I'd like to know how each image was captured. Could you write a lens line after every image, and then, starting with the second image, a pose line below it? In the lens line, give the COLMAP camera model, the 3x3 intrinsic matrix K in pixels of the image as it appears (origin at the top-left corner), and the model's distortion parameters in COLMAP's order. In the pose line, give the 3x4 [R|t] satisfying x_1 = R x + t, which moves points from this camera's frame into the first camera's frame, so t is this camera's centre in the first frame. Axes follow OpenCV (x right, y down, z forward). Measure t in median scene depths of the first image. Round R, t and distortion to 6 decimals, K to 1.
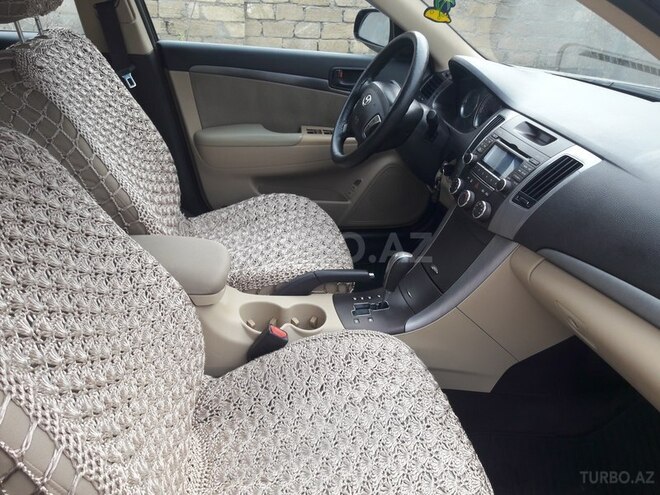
lens RADIAL K [[536.8, 0, 327.0], [0, 536.8, 246.9], [0, 0, 1]] dist [0.086970, -0.229204]
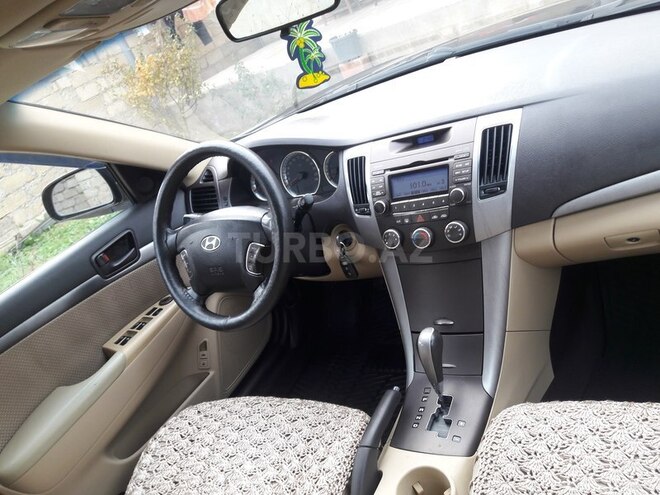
lens RADIAL K [[536.8, 0, 327.0], [0, 536.8, 246.9], [0, 0, 1]] dist [0.086970, -0.229204]
pose [[0.549010, -0.614423, 0.566632, -0.341924], [0.706155, 0.703658, 0.078811, -0.267685], [-0.447139, 0.356862, 0.820193, 0.378685]]
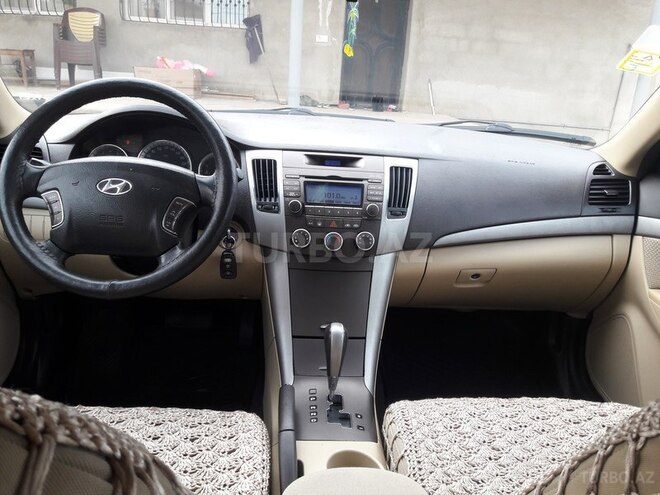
lens RADIAL K [[536.8, 0, 327.0], [0, 536.8, 246.9], [0, 0, 1]] dist [0.086970, -0.229204]
pose [[0.098022, -0.357208, 0.928867, -0.639735], [0.402124, 0.867989, 0.291361, -0.373600], [-0.910323, 0.344960, 0.228724, 0.837072]]
